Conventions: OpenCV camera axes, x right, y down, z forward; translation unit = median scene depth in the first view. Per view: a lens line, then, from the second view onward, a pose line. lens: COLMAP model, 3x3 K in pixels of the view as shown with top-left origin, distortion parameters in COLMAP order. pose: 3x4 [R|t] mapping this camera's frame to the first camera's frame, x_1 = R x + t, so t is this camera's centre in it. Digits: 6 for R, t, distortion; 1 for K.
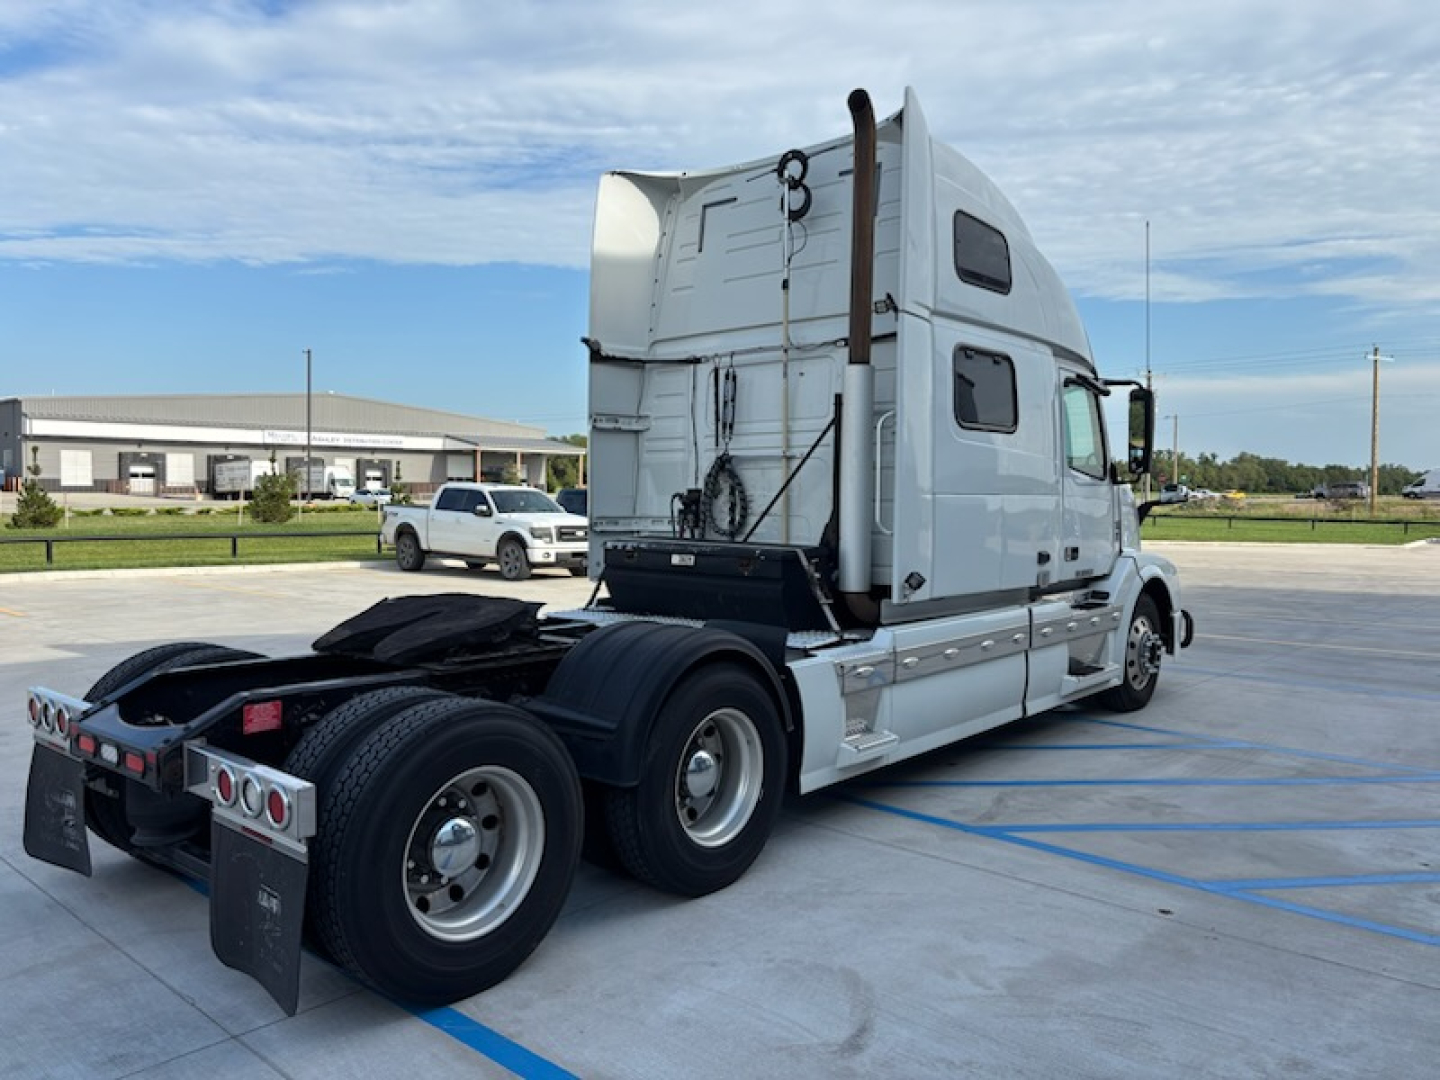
lens RADIAL K [[1089.2, 0, 720.0], [0, 1089.2, 540.0], [0, 0, 1]] dist [0.045627, -0.053304]
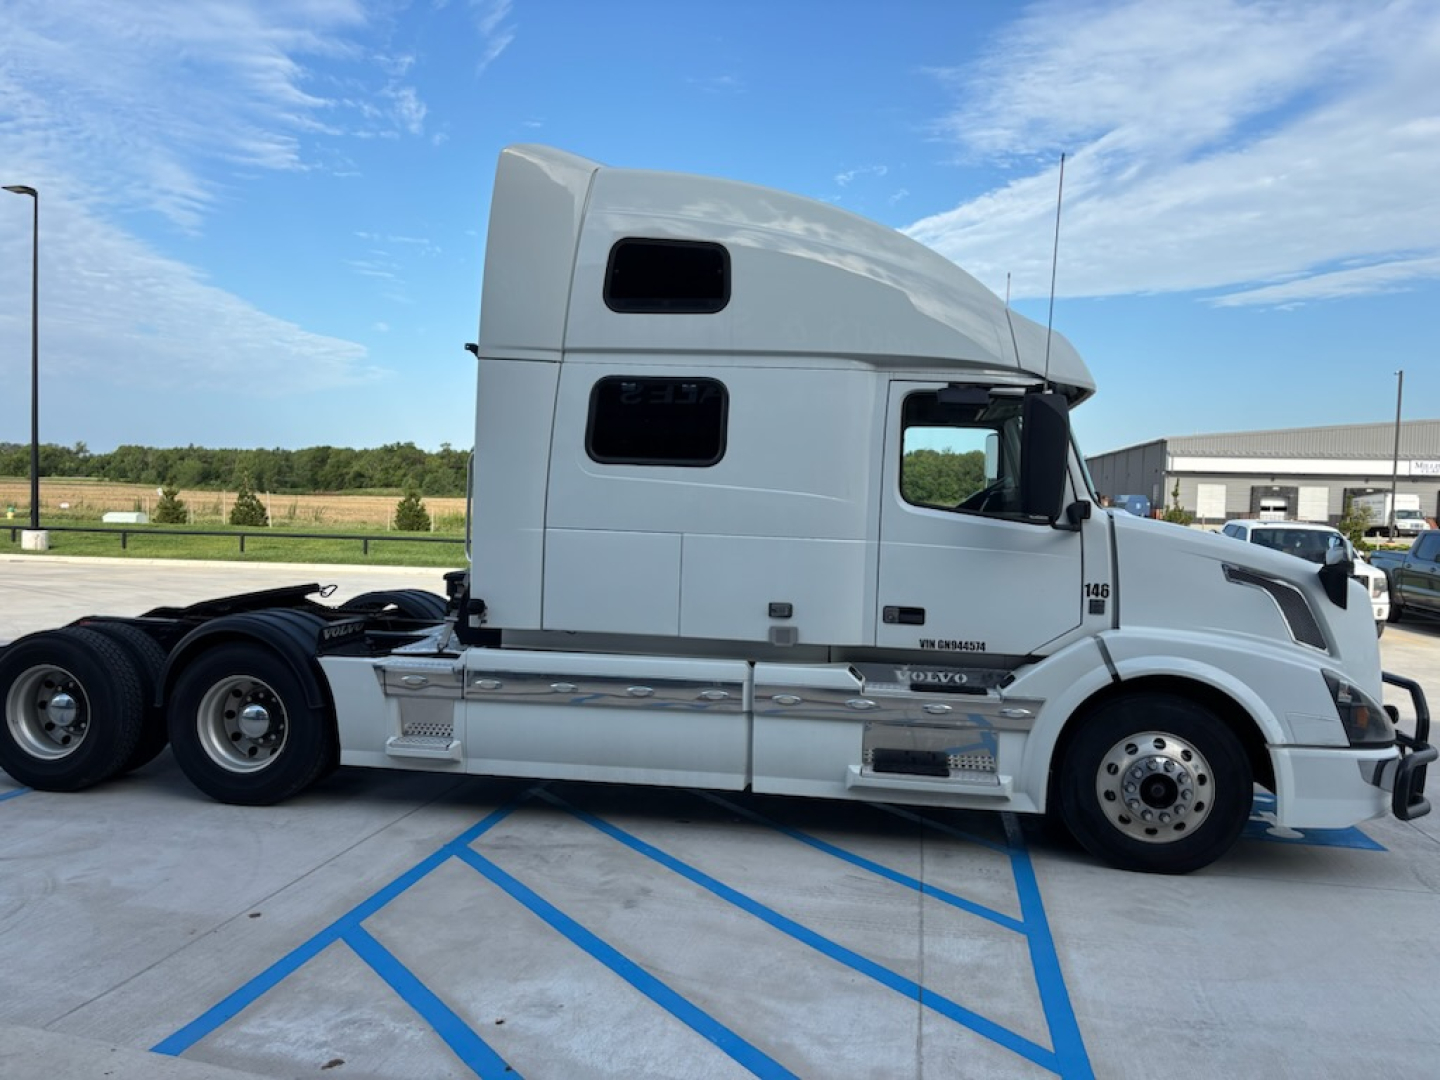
lens RADIAL K [[1085.7, 0, 713.3], [0, 1085.7, 587.6], [0, 0, 1]] dist [0.038603, -0.042489]
pose [[0.516280, 0.073183, -0.853287, 1.299951], [-0.062048, 0.996920, 0.047960, -0.050739], [0.854169, 0.028184, 0.519231, 0.698124]]
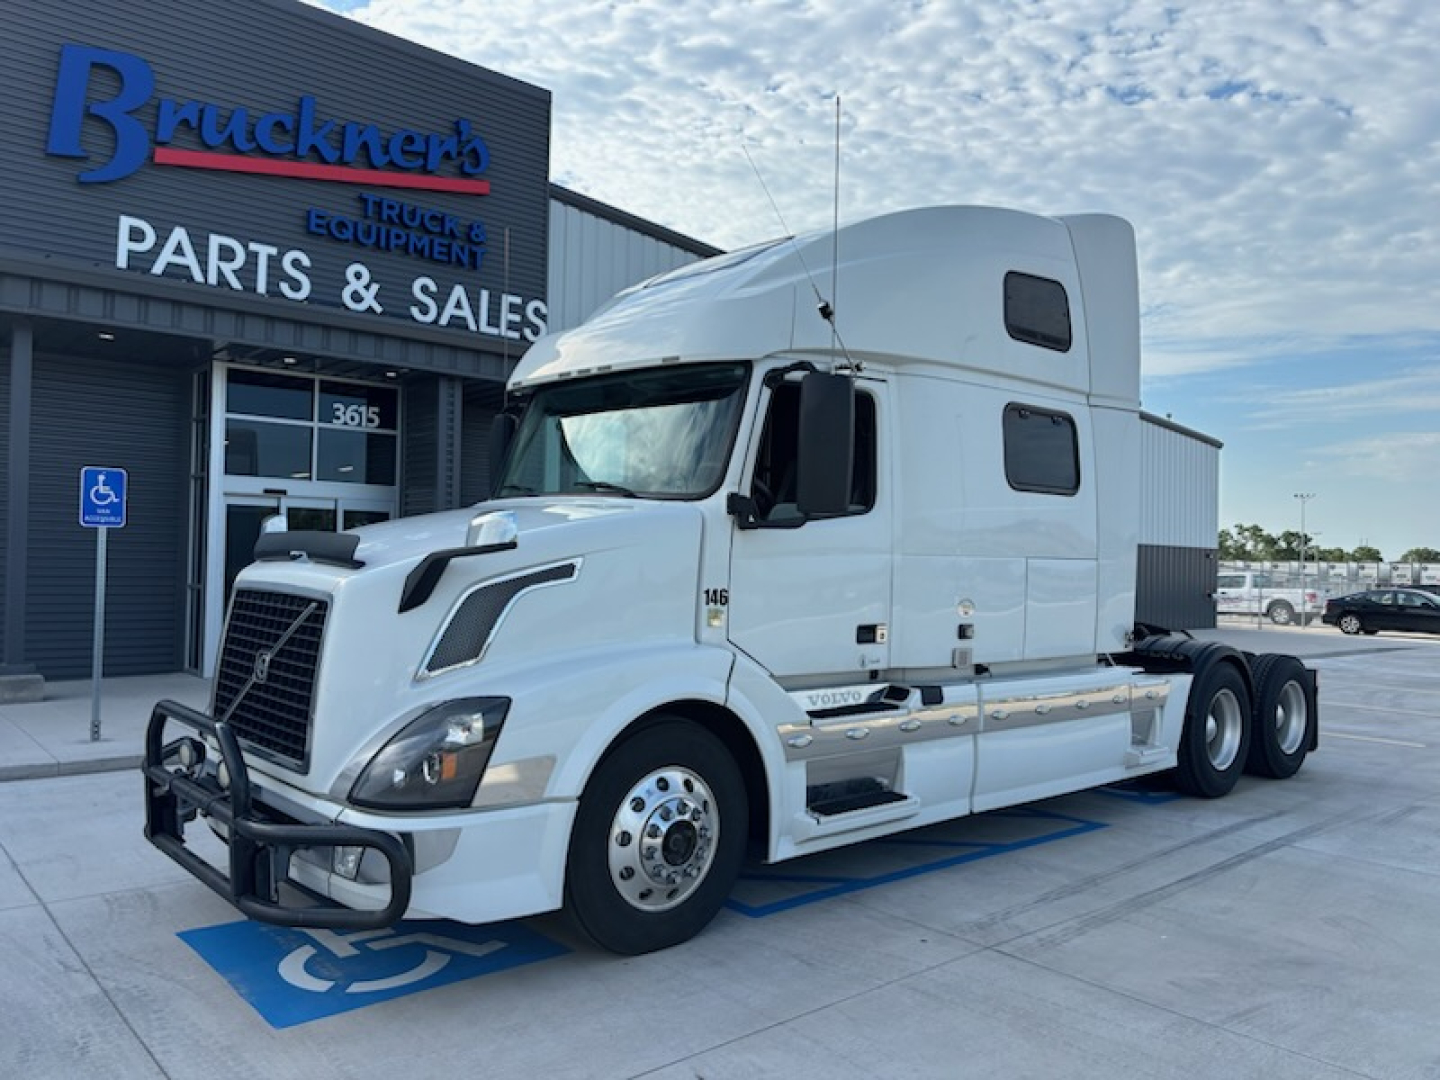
lens RADIAL K [[1089.2, 0, 720.0], [0, 1089.2, 540.0], [0, 0, 1]] dist [0.045627, -0.053304]
pose [[-0.992279, -0.033138, 0.119517, 0.495251], [-0.030158, 0.999190, 0.026654, -0.092613], [-0.120304, 0.022843, -0.992474, 2.479718]]
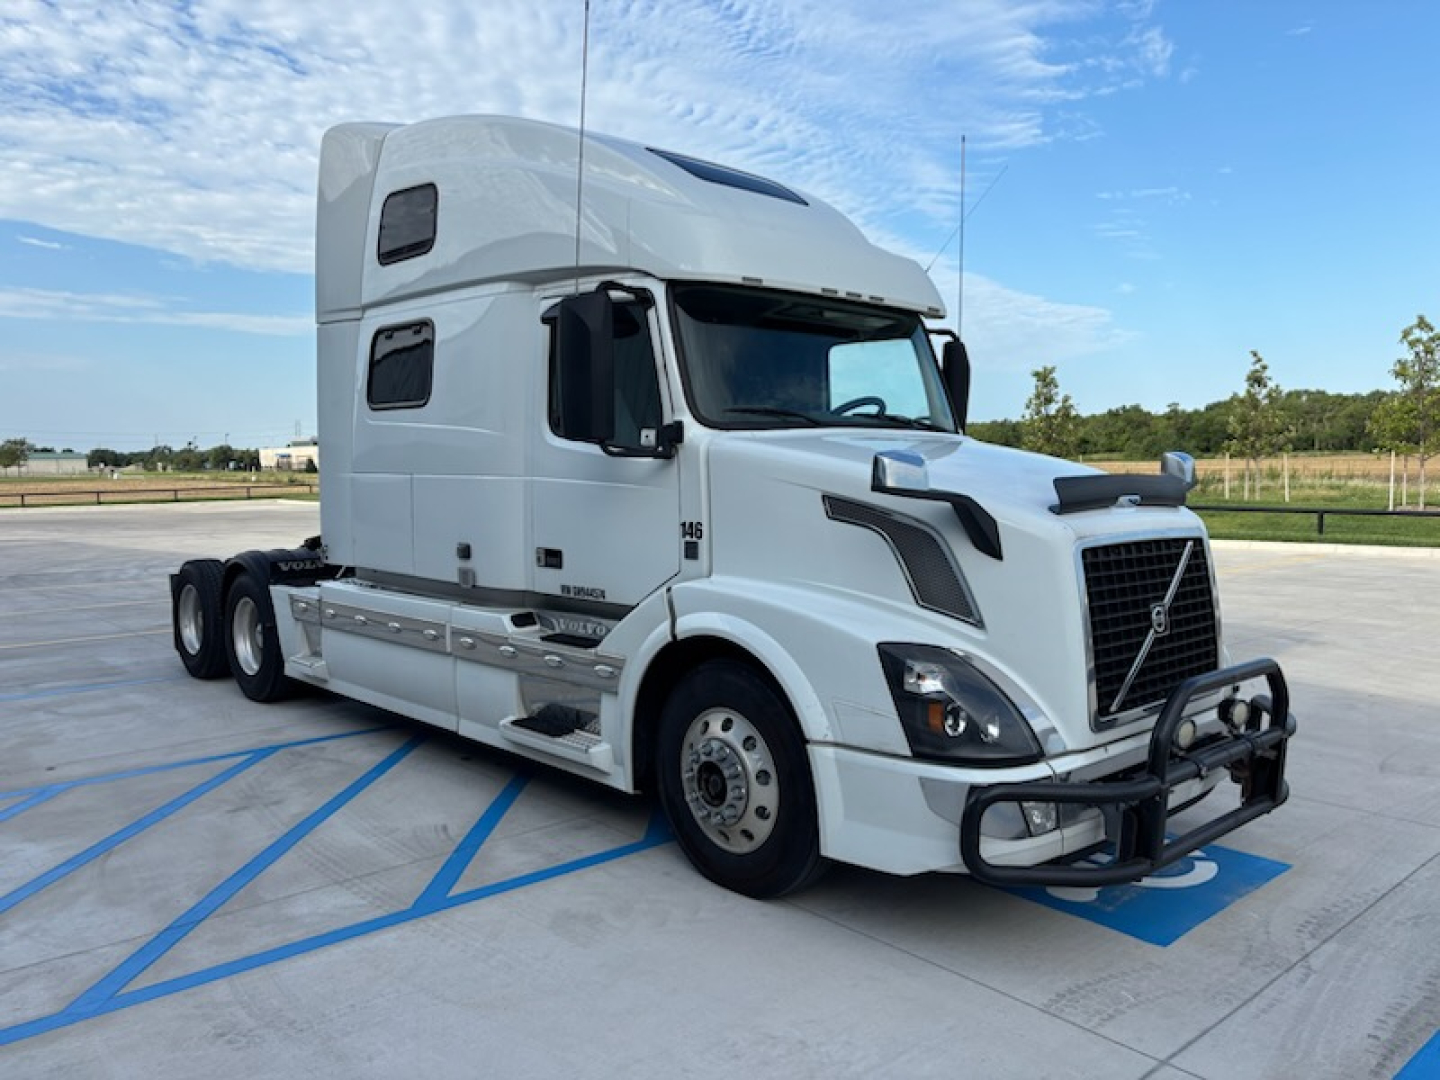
lens RADIAL K [[1080.6, 0, 720.0], [0, 1080.6, 540.0], [0, 0, 1]] dist [0.010610, -0.012915]
pose [[-0.116002, 0.063032, -0.991247, 1.436592], [-0.031791, 0.997237, 0.067133, -0.069860], [0.992740, 0.039300, -0.113678, 1.714761]]
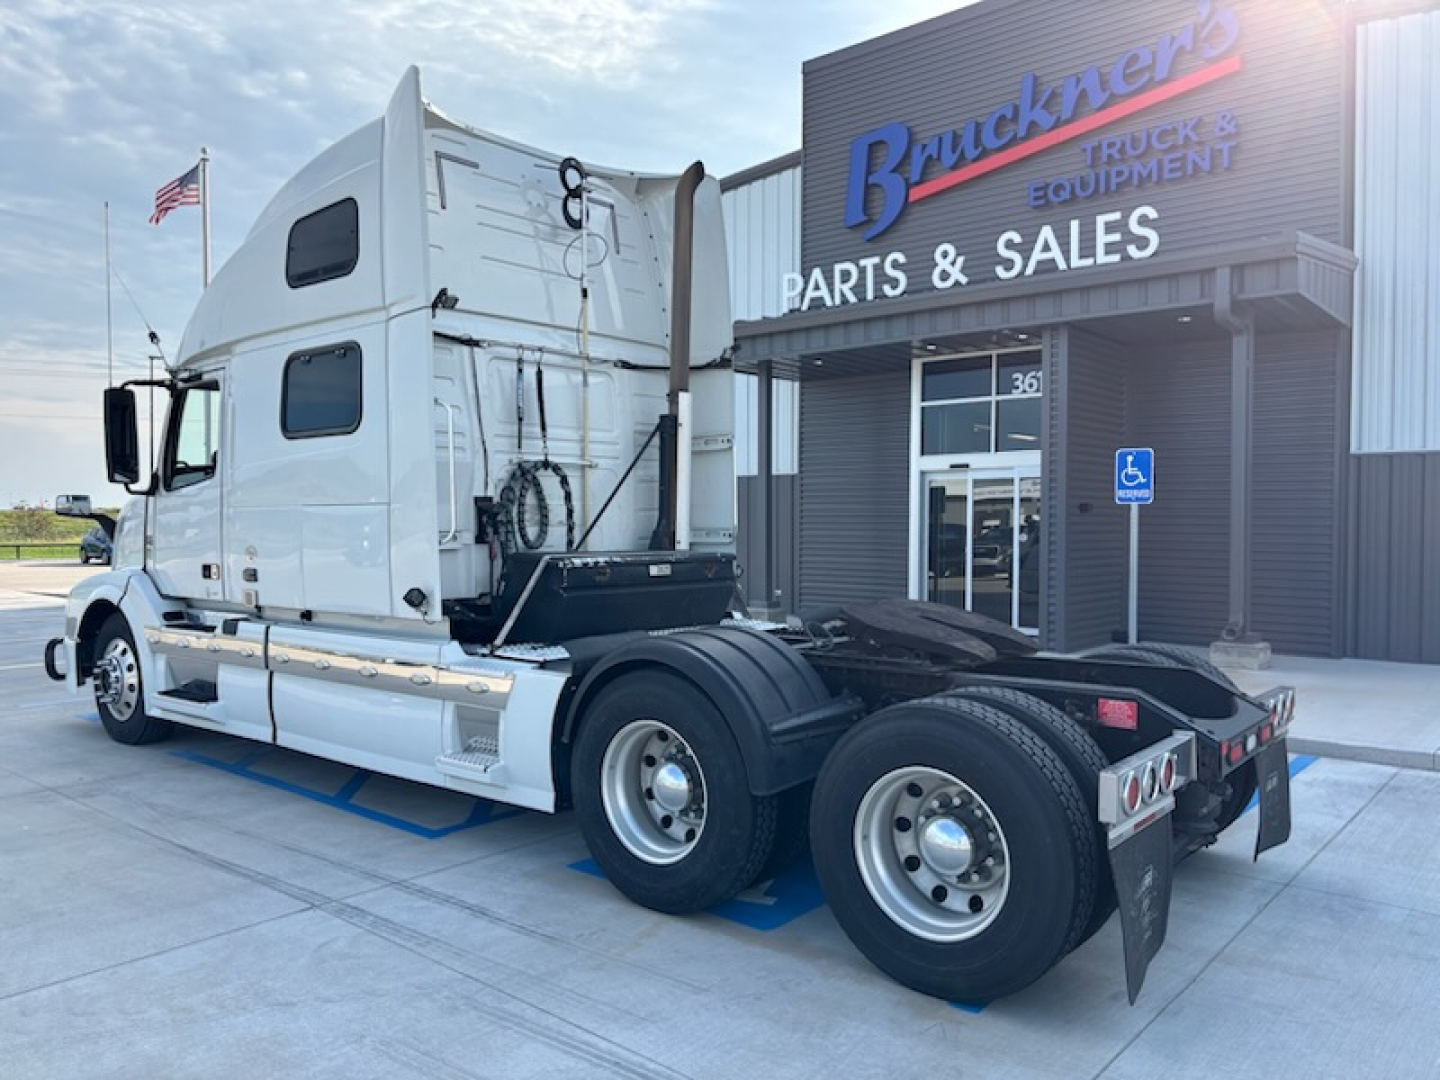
lens RADIAL K [[1089.2, 0, 720.0], [0, 1089.2, 540.0], [0, 0, 1]] dist [0.045627, -0.053304]
pose [[-0.033985, -0.029030, 0.999001, -0.882483], [0.043926, 0.998569, 0.030511, -0.031274], [-0.998457, 0.044919, -0.032661, 0.853660]]
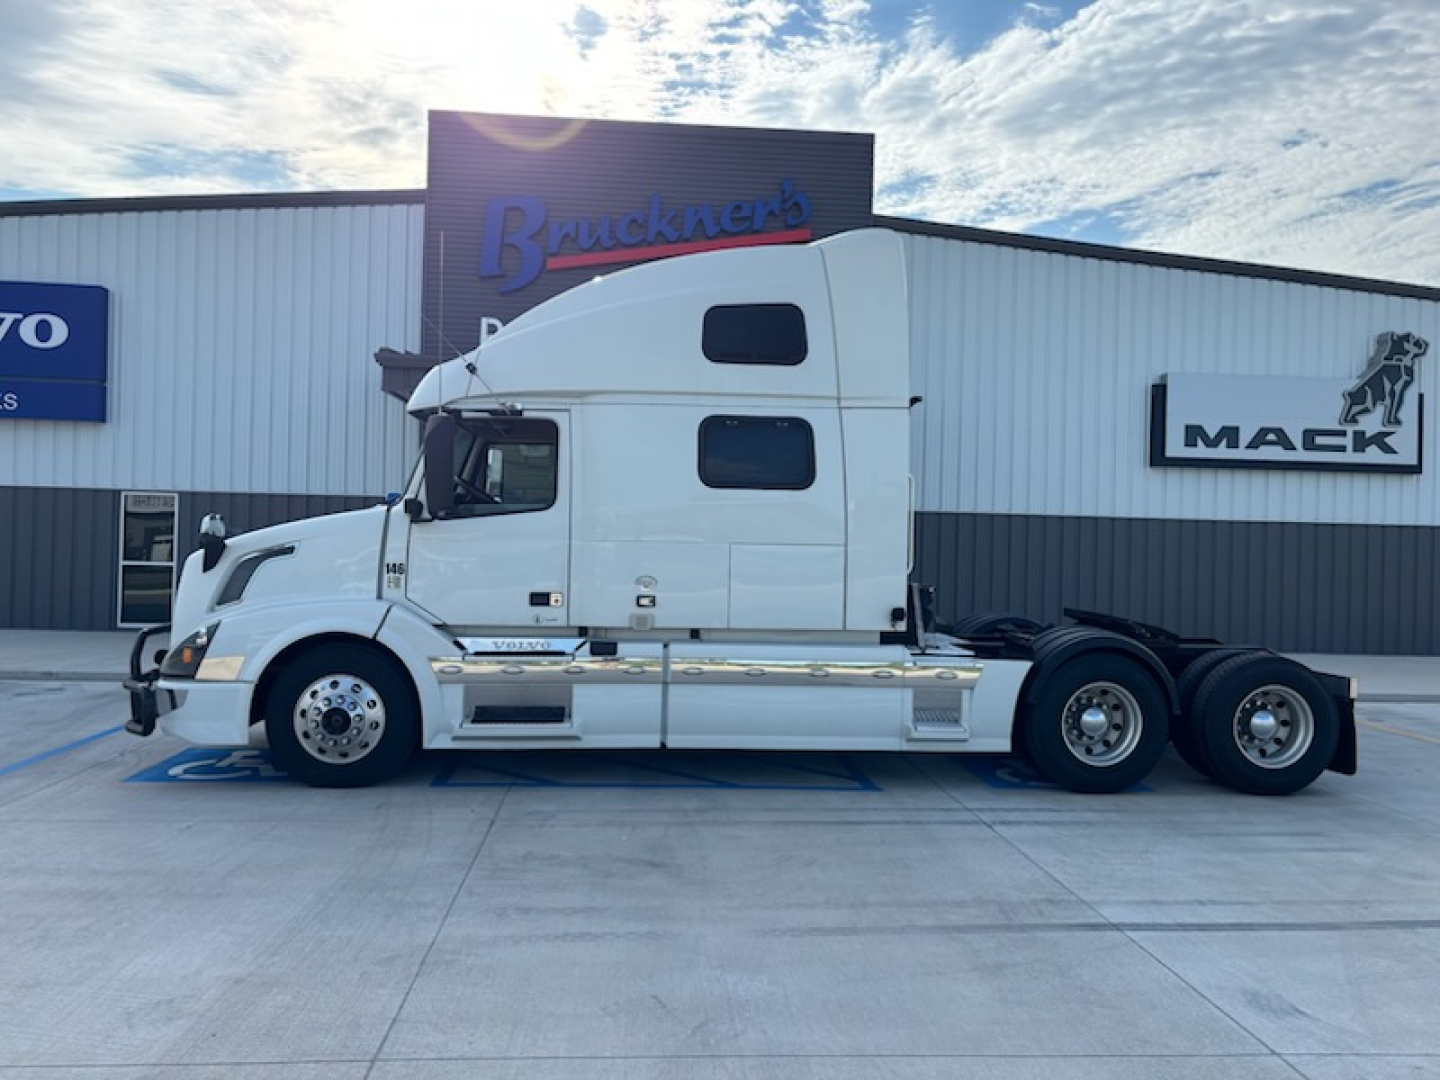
lens RADIAL K [[1080.6, 0, 720.0], [0, 1080.6, 540.0], [0, 0, 1]] dist [0.010610, -0.012915]
pose [[-0.729074, -0.025682, 0.683953, -0.641524], [-0.001564, 0.999356, 0.035859, -0.106493], [-0.684433, 0.025074, -0.728644, 2.289912]]
